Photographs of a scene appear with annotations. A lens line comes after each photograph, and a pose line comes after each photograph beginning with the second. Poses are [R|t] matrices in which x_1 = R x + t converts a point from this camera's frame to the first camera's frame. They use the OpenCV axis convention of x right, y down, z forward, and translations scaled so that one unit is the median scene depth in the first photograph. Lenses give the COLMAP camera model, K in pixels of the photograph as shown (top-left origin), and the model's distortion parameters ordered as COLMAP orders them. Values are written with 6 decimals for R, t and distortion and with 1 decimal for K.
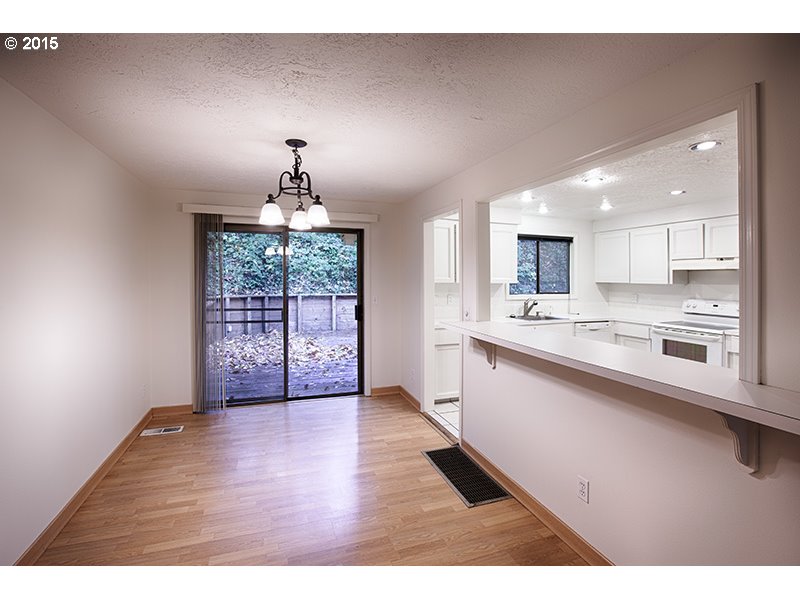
lens RADIAL K [[372.3, 0, 403.9], [0, 372.3, 269.3], [0, 0, 1]] dist [-0.049568, 0.012080]
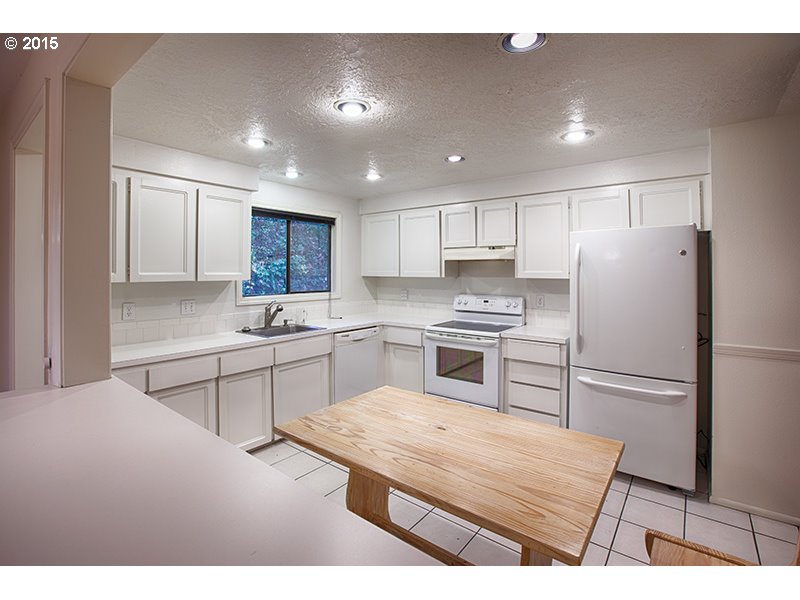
lens RADIAL K [[372.3, 0, 392.3], [0, 372.3, 261.4], [0, 0, 1]] dist [-0.049568, 0.012080]
pose [[0.854414, 0.002702, 0.519586, 0.189172], [-0.001145, 0.999994, -0.003317, 0.006799], [-0.519591, 0.002239, 0.854412, 0.327718]]
